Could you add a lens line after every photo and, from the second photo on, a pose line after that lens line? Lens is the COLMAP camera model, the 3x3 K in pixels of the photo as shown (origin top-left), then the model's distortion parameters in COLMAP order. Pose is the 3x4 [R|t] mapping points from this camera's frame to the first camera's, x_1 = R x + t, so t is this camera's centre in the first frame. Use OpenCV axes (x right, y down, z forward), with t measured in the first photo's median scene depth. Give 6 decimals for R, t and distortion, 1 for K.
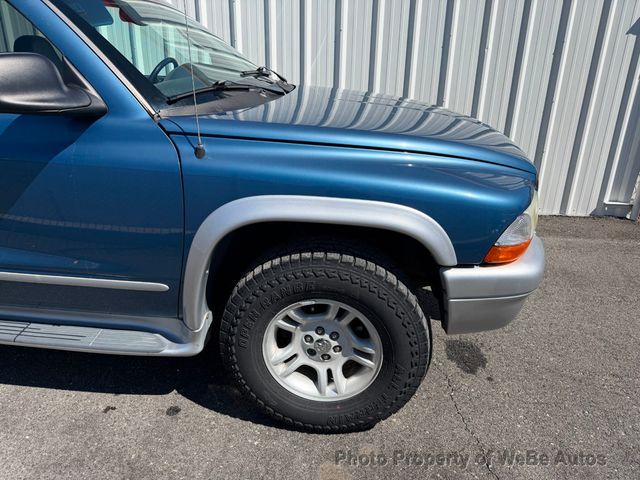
lens RADIAL K [[447.4, 0, 320.0], [0, 447.4, 240.0], [0, 0, 1]] dist [0.138613, -0.000692]
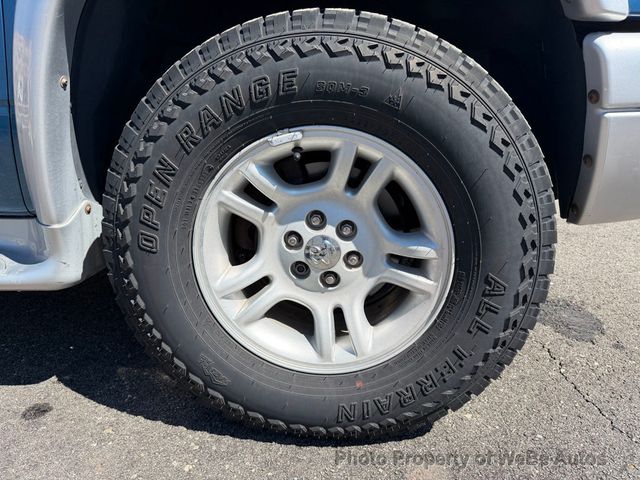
lens RADIAL K [[441.3, 0, 324.7], [0, 441.3, 236.5], [0, 0, 1]] dist [0.051961, -0.003751]
pose [[0.999634, -0.026605, 0.004998, 0.006100], [0.026976, 0.994423, -0.101960, 0.260671], [-0.002258, 0.102058, 0.994776, 0.526625]]
